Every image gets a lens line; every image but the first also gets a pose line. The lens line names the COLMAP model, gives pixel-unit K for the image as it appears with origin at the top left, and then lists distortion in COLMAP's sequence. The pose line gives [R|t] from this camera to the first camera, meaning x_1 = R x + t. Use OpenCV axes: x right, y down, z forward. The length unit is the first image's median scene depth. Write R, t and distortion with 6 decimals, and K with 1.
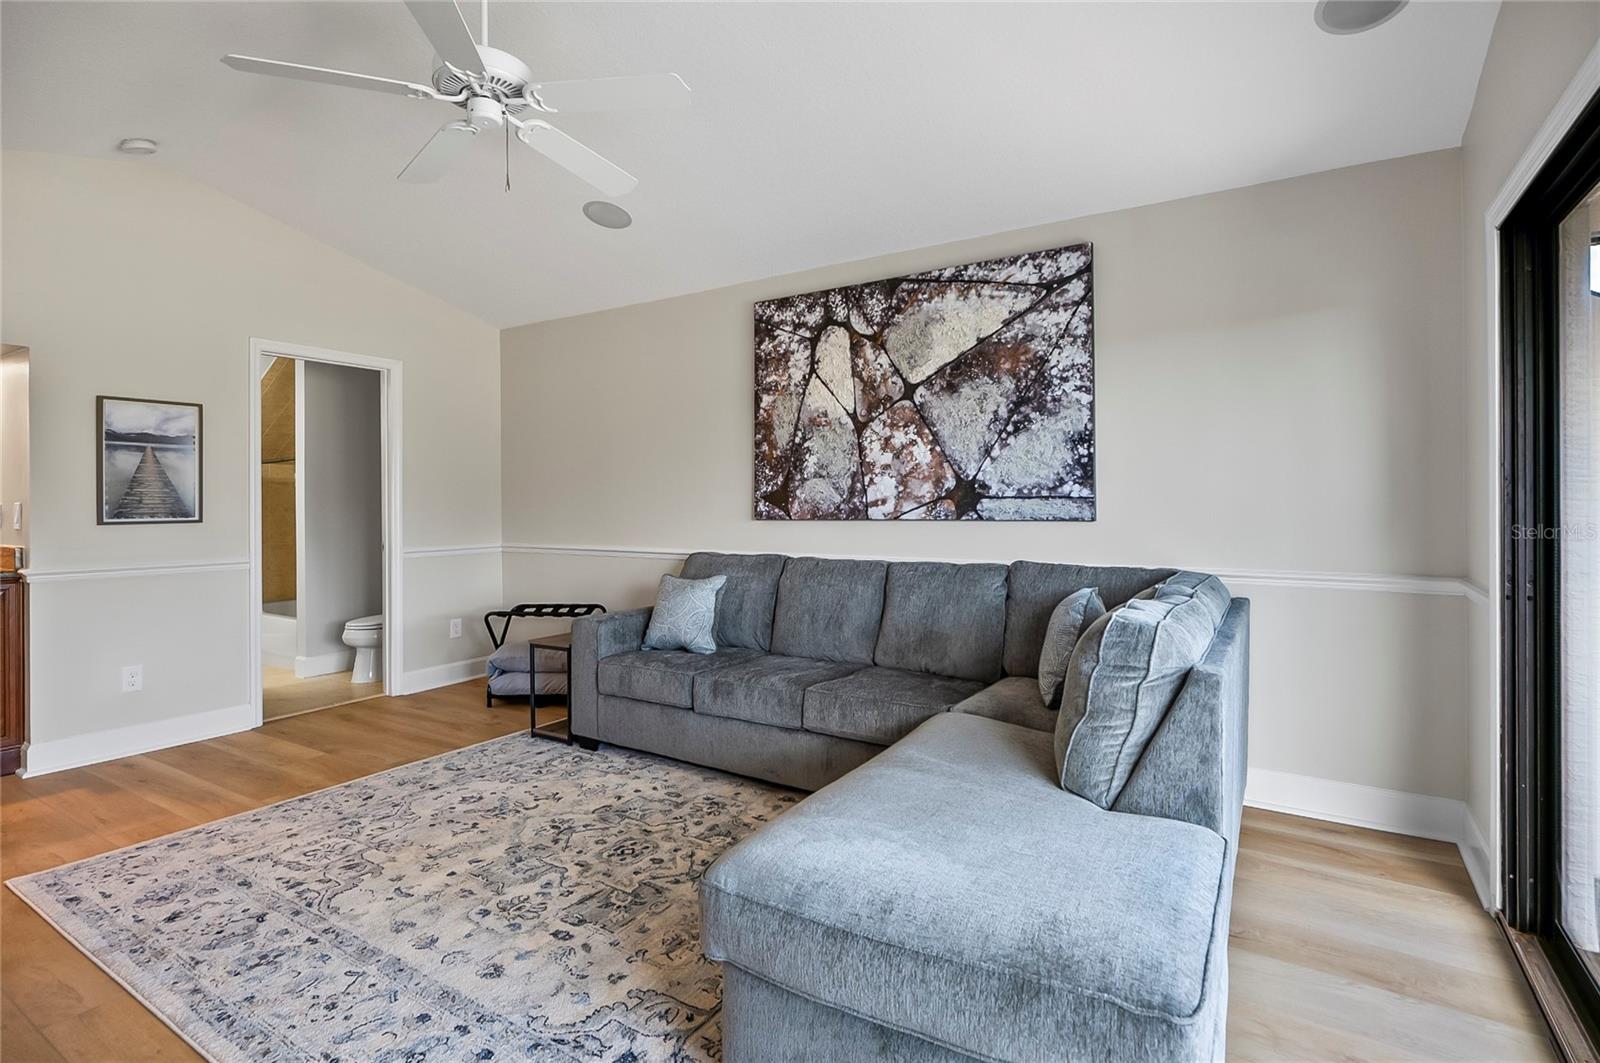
lens RADIAL K [[764.6, 0, 806.4], [0, 764.6, 506.8], [0, 0, 1]] dist [-0.000134, -0.001324]
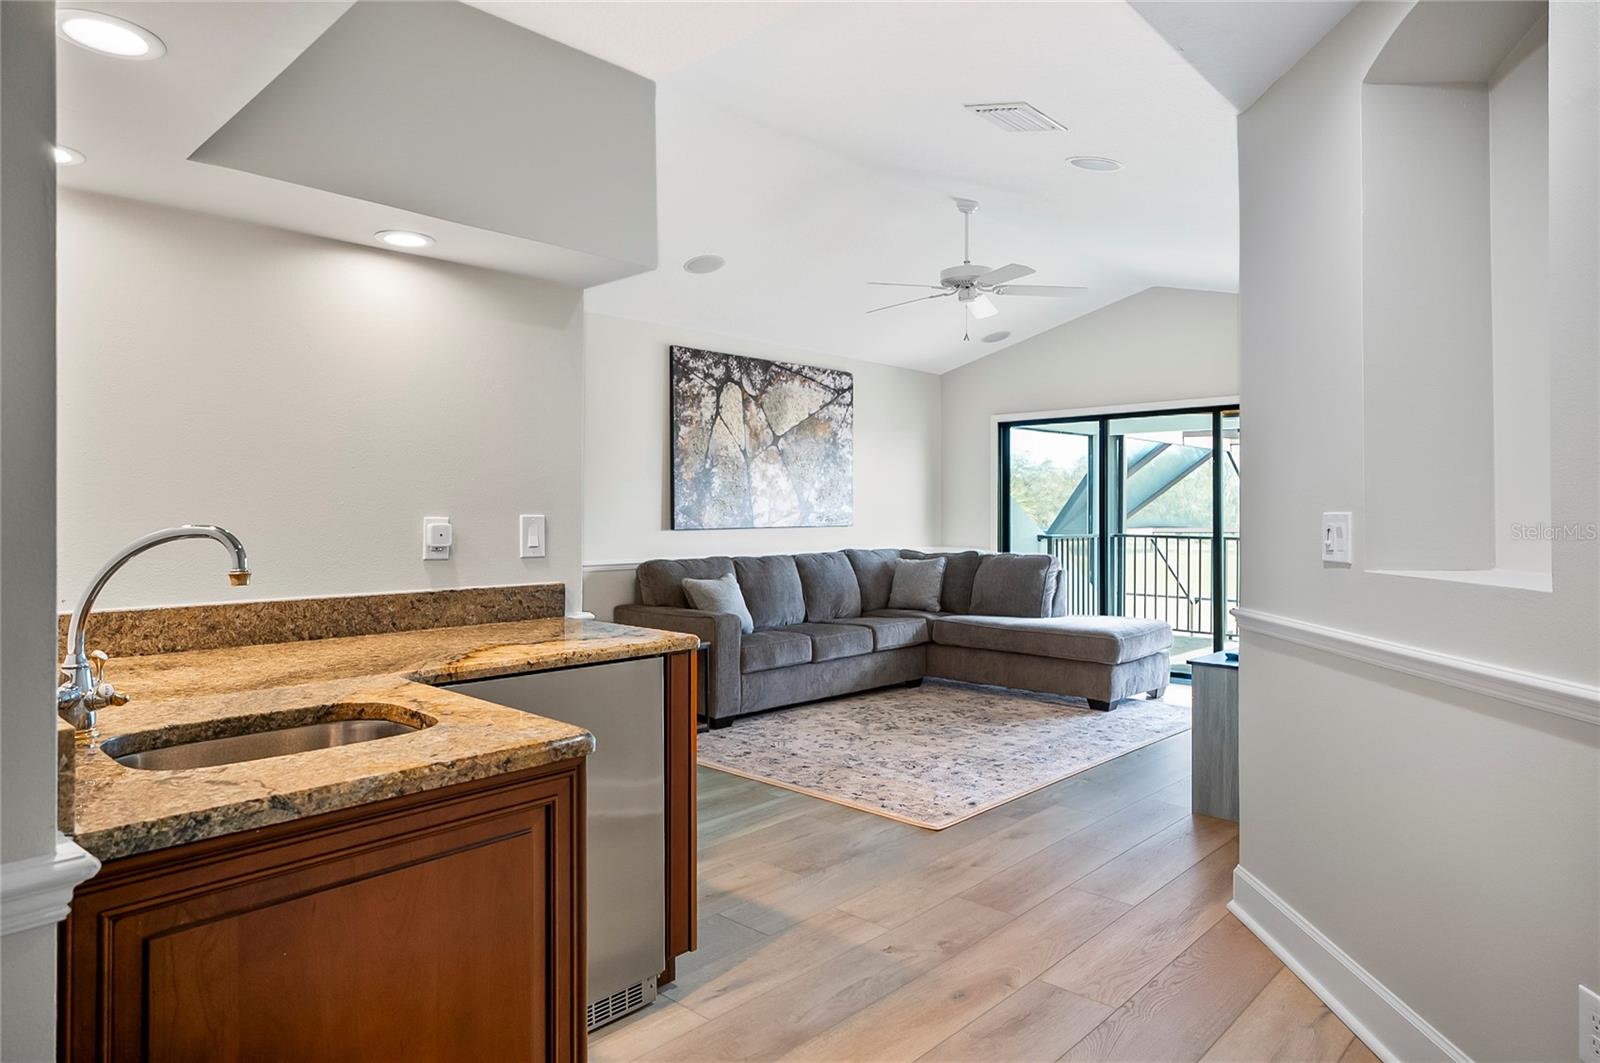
lens RADIAL K [[958.7, 0, 800.0], [0, 958.7, 504.7], [0, 0, 1]] dist [-0.000148, -0.000133]
pose [[0.206874, 0.010893, 0.978307, -1.696119], [0.004164, 0.999919, -0.012014, -0.004425], [-0.978359, 0.006560, 0.206812, 0.585370]]
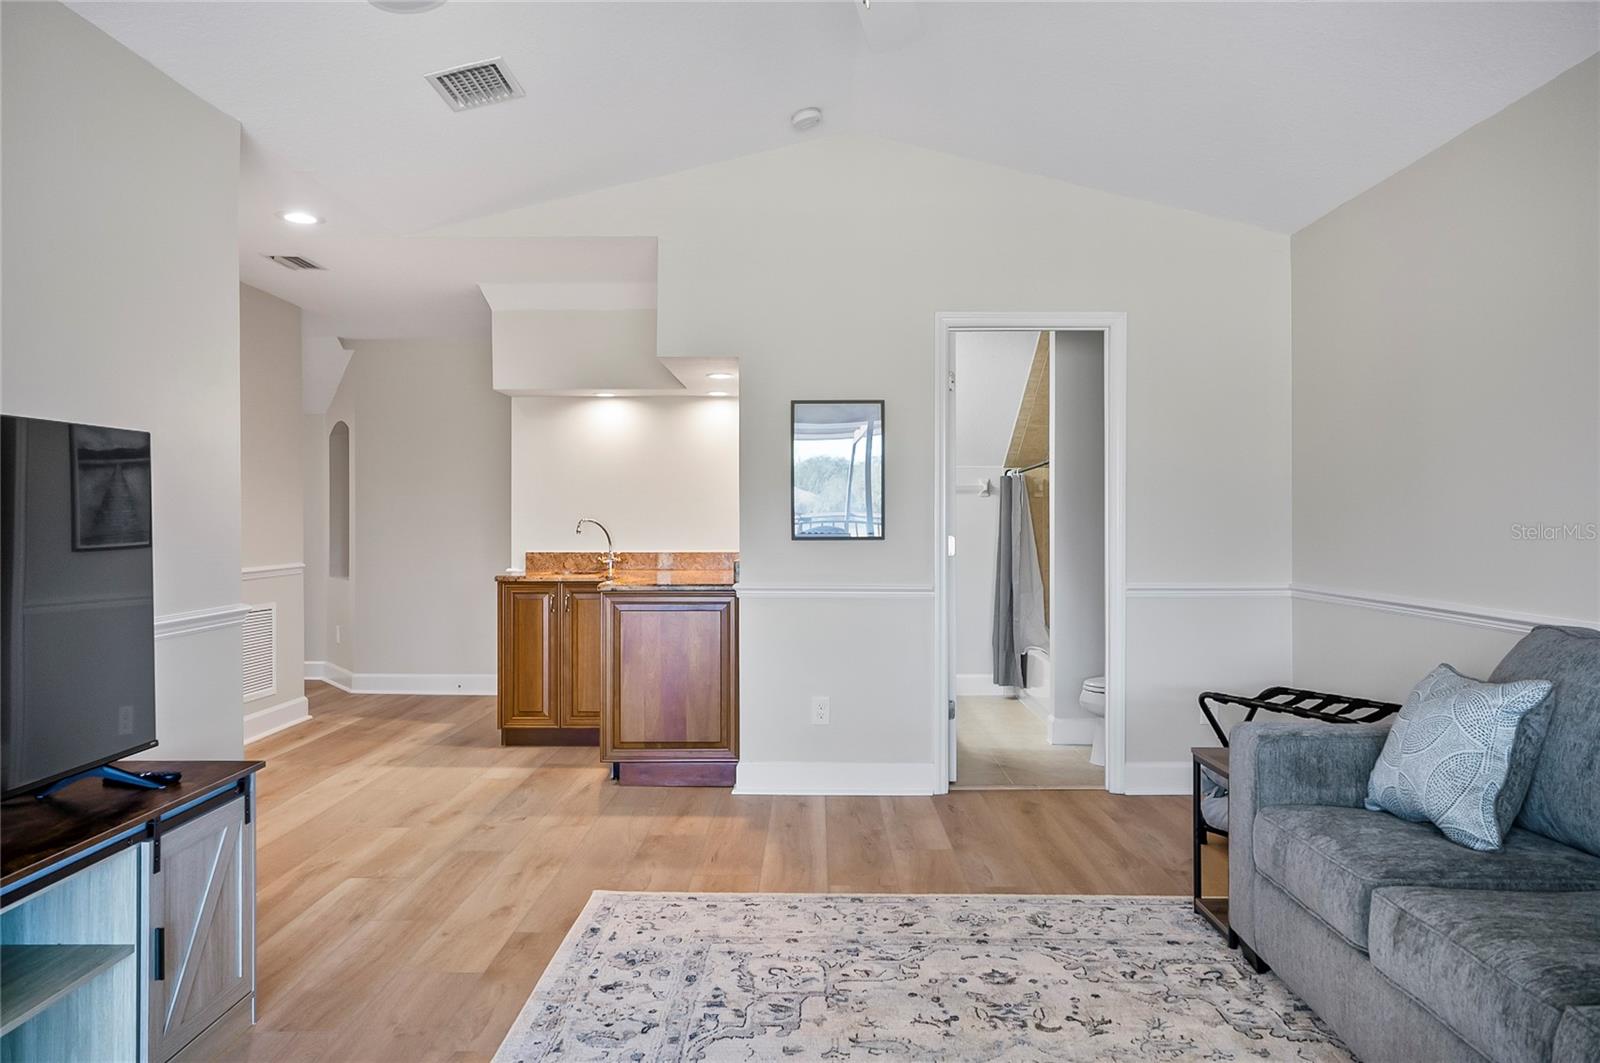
lens RADIAL K [[1090.6, 0, 816.4], [0, 1090.6, 525.1], [0, 0, 1]] dist [0.001976, 0.001947]
pose [[0.524681, 0.009811, -0.851243, 0.217876], [-0.004717, 0.999952, 0.008618, -0.005898], [0.851286, -0.000506, 0.524702, 0.320568]]
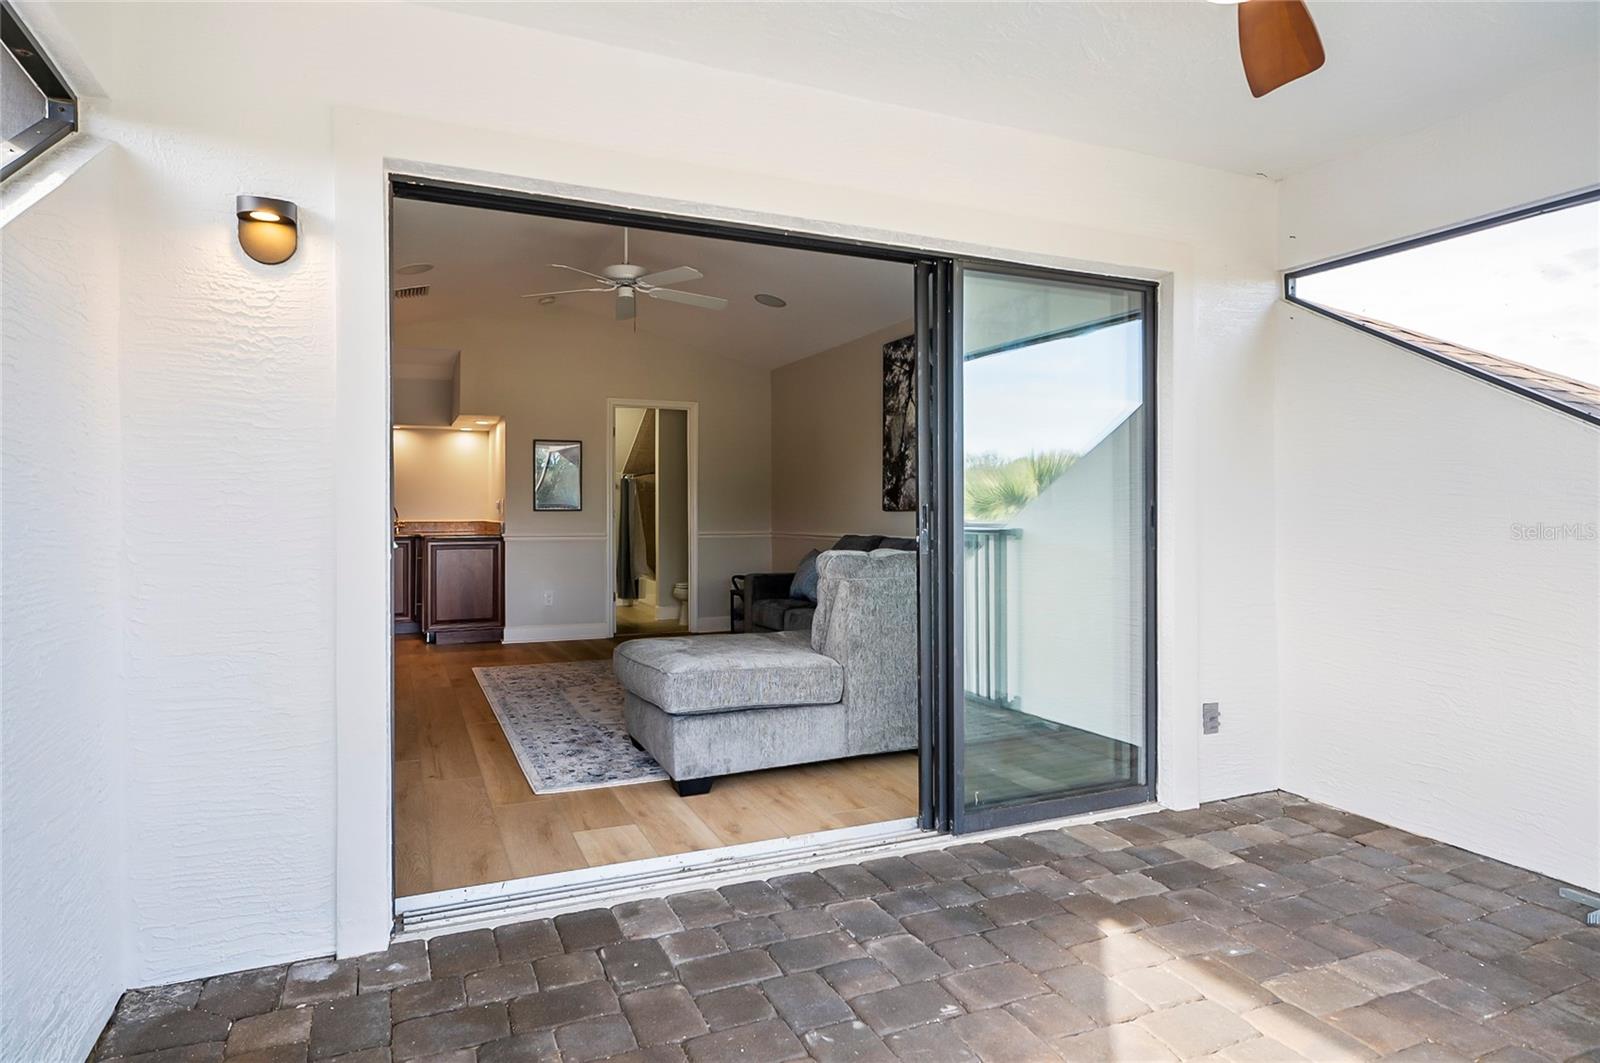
lens RADIAL K [[918.0, 0, 805.3], [0, 918.0, 513.3], [0, 0, 1]] dist [0.002435, -0.000139]
pose [[0.829034, 0.004108, -0.559183, 0.811093], [-0.003552, 0.999992, 0.002080, 0.021318], [0.559187, 0.000262, 0.829042, -0.437243]]
